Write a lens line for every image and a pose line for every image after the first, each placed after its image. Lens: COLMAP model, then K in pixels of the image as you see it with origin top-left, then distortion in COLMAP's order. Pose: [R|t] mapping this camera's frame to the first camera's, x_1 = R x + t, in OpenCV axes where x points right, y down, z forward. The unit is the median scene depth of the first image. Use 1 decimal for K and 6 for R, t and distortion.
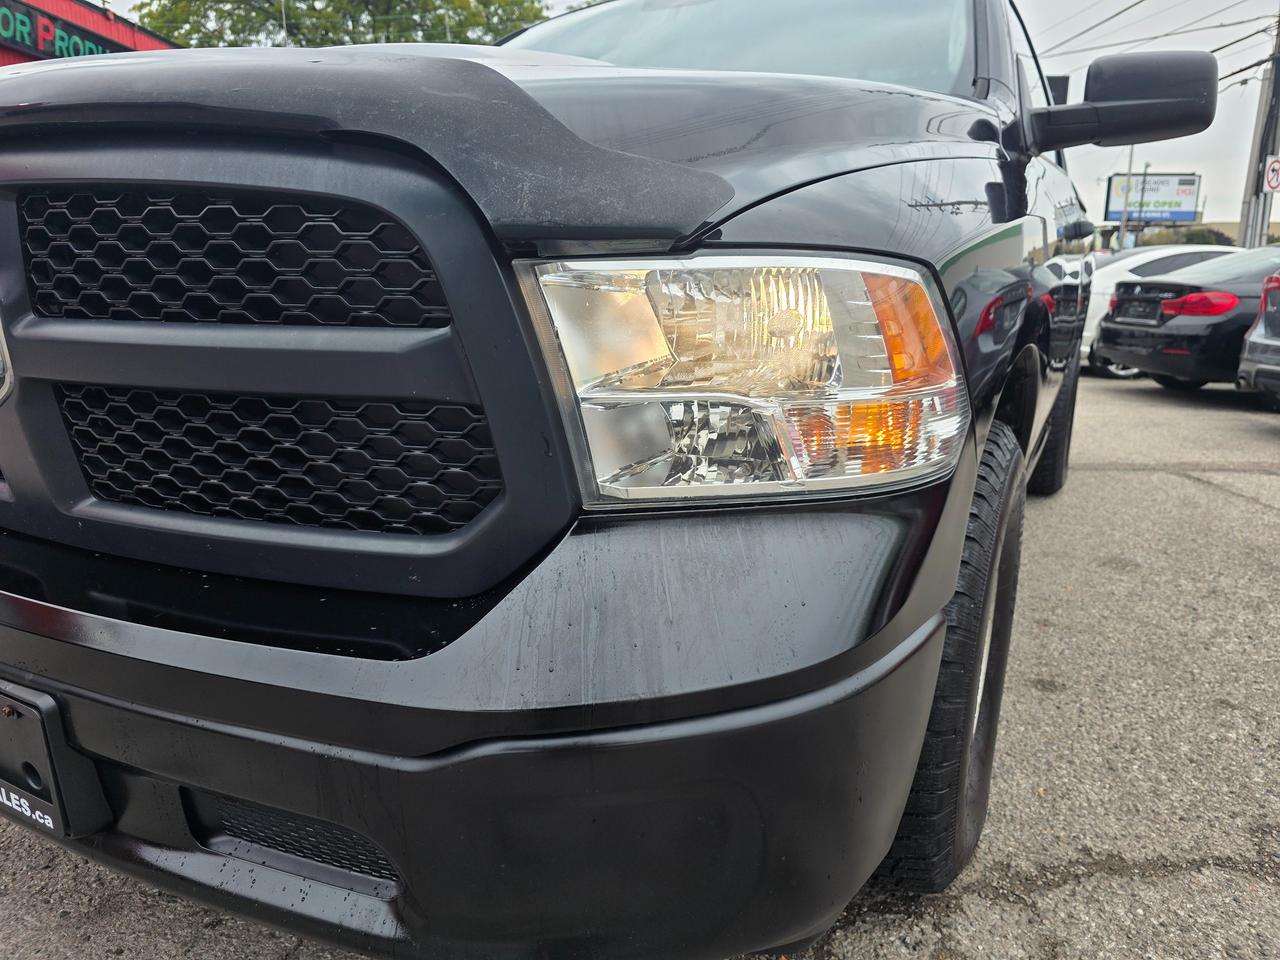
lens RADIAL K [[862.8, 0, 645.6], [0, 862.8, 482.0], [0, 0, 1]] dist [0.043591, -0.047587]
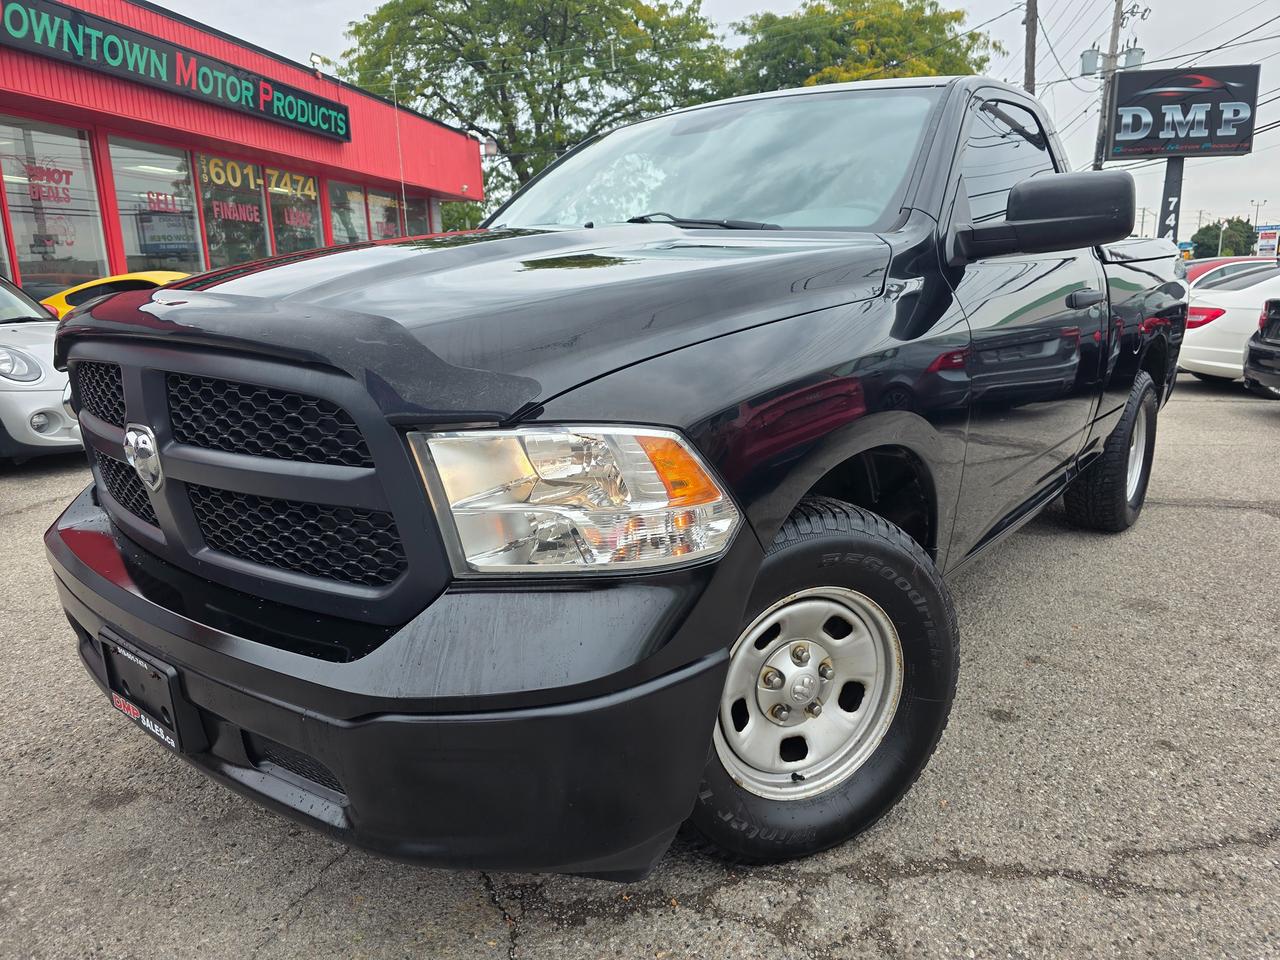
lens RADIAL K [[862.8, 0, 648.0], [0, 862.8, 470.1], [0, 0, 1]] dist [0.043591, -0.047587]
pose [[0.980782, 0.027147, -0.193207, 0.501470], [-0.028916, 0.999562, -0.006344, -0.144232], [0.192950, 0.011809, 0.981137, -0.454151]]
